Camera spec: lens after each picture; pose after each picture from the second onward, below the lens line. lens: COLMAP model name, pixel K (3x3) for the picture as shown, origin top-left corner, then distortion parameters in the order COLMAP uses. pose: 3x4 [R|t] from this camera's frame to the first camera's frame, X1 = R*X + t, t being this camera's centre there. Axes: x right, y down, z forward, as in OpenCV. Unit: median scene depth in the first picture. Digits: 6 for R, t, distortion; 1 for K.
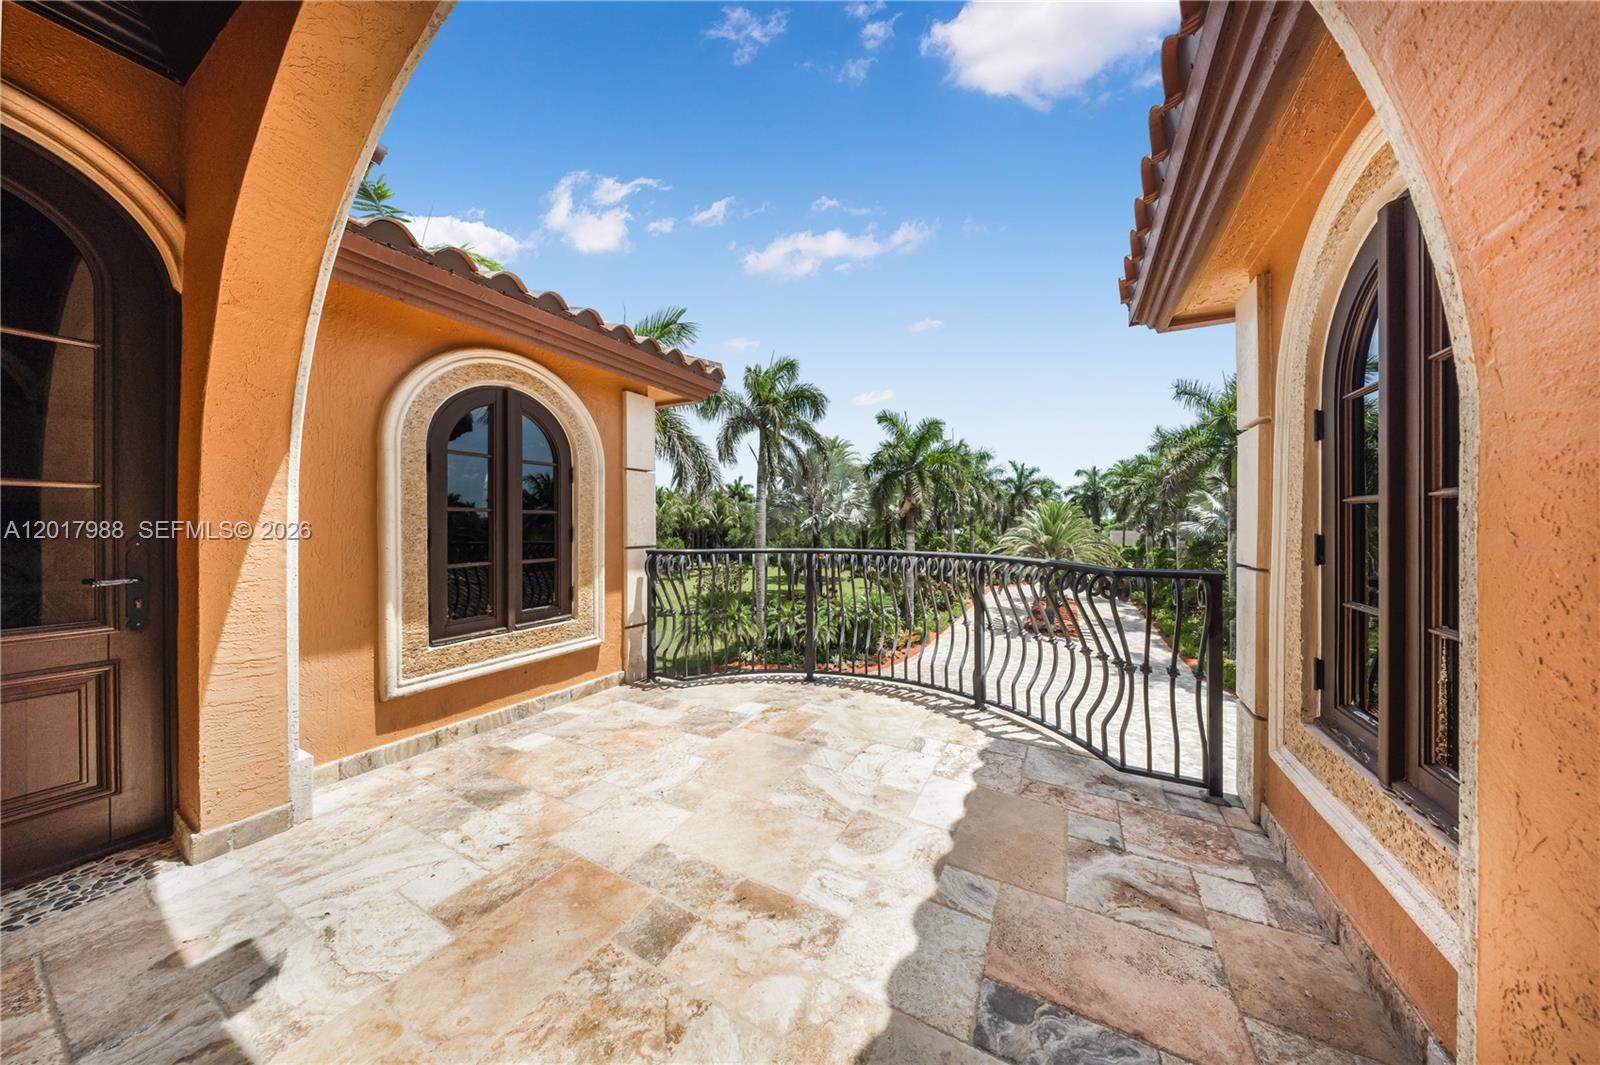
lens RADIAL K [[479.4, 0, 817.1], [0, 479.4, 522.0], [0, 0, 1]] dist [0.001874, -0.001328]
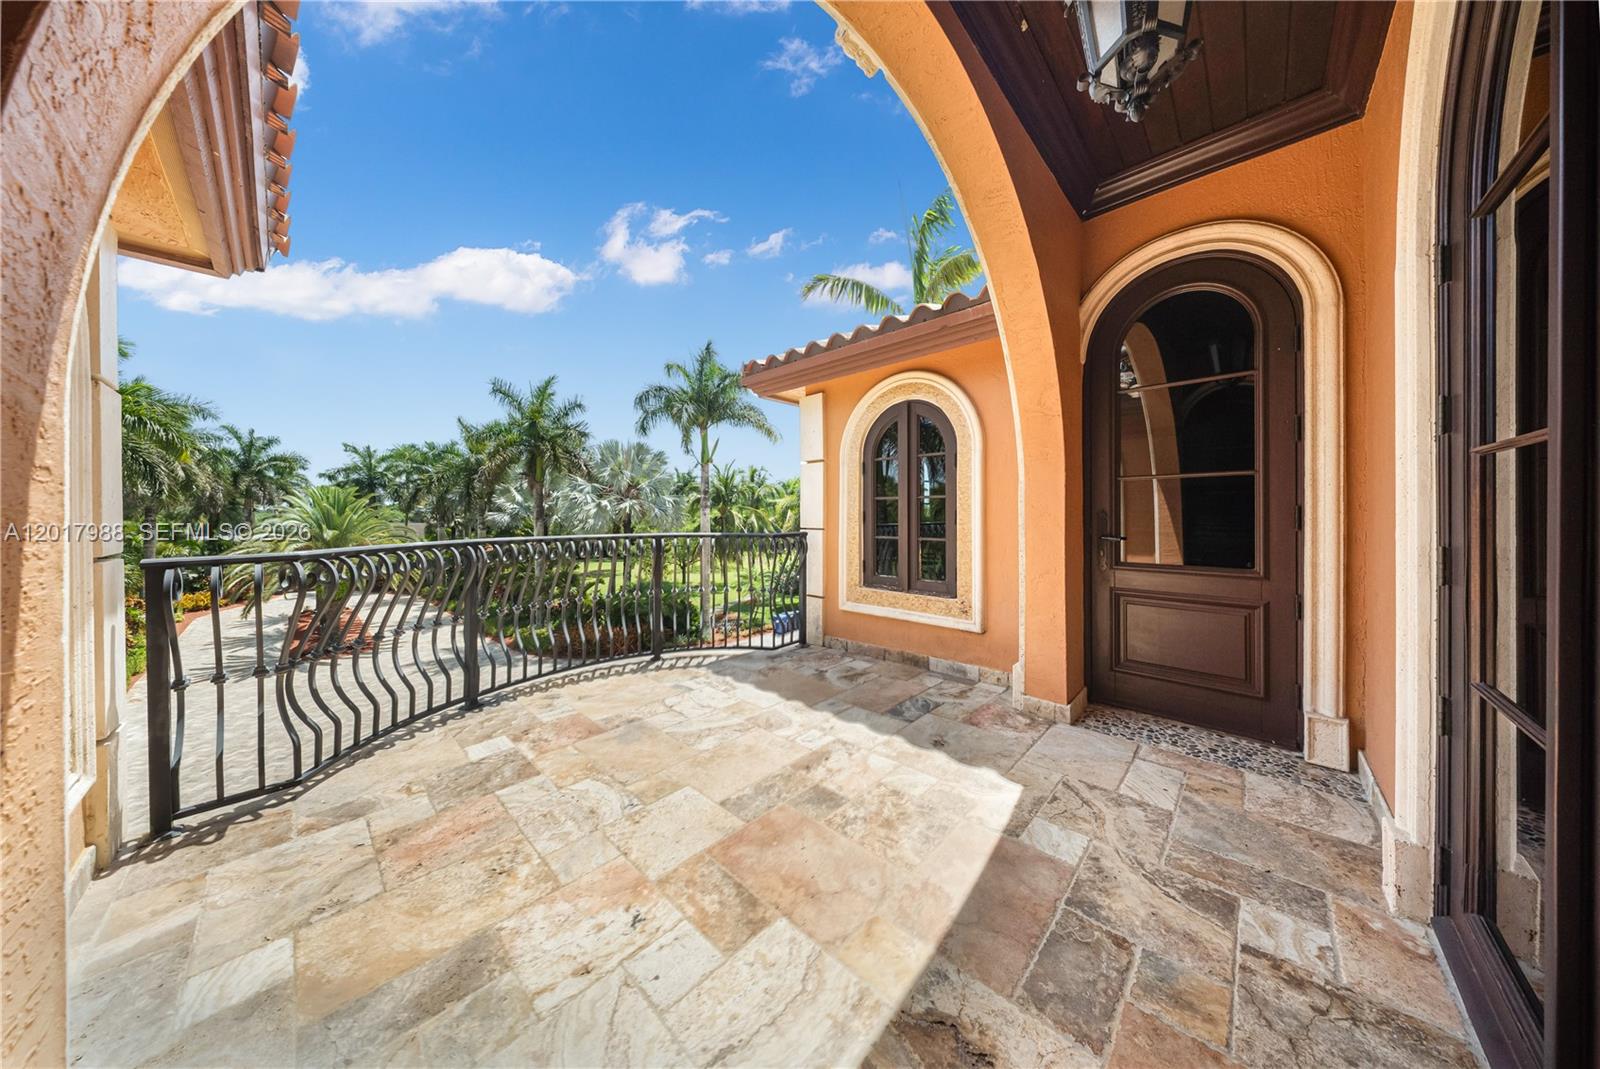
lens RADIAL K [[493.9, 0, 809.8], [0, 493.9, 512.9], [0, 0, 1]] dist [-0.006661, -0.000430]
pose [[0.255880, -0.002835, 0.966704, -0.818049], [0.004215, 0.999989, 0.001818, 0.014822], [-0.966699, 0.003609, 0.255889, 0.323036]]
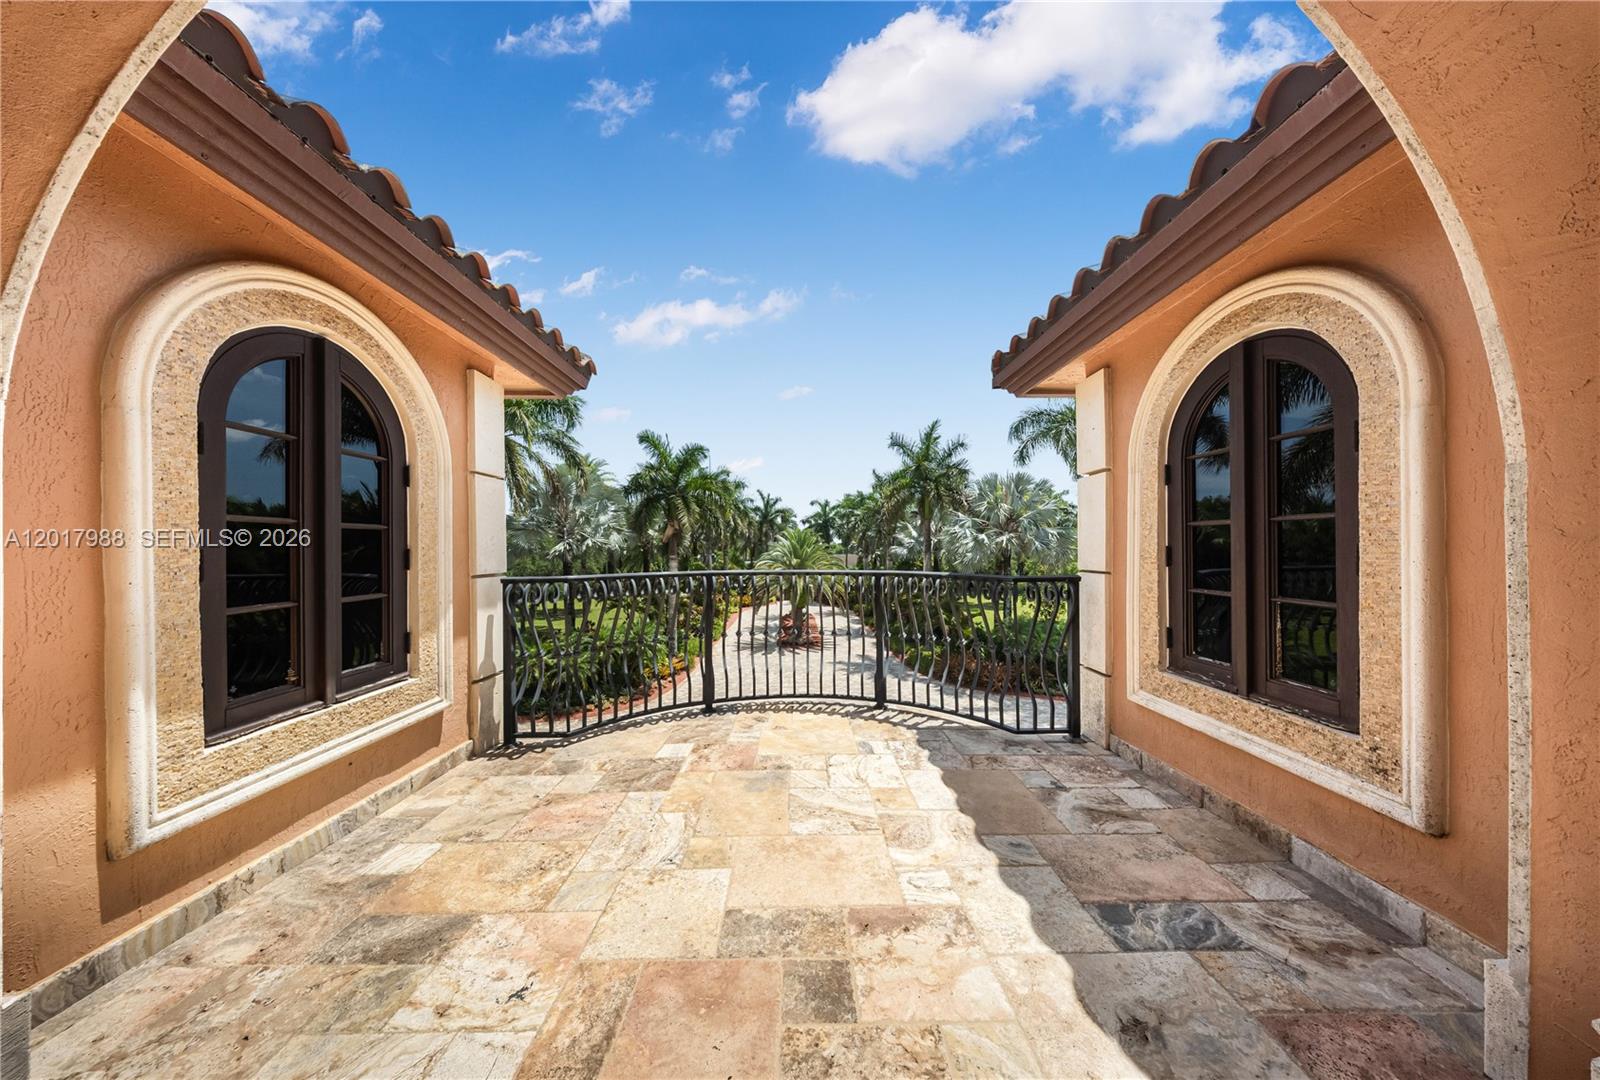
lens RADIAL K [[479.4, 0, 798.2], [0, 479.4, 546.3], [0, 0, 1]] dist [0.001874, -0.001328]
pose [[0.881802, -0.003196, 0.471609, -0.379411], [0.004982, 0.999984, -0.002539, 0.012984], [-0.471593, 0.004589, 0.881804, 0.110448]]
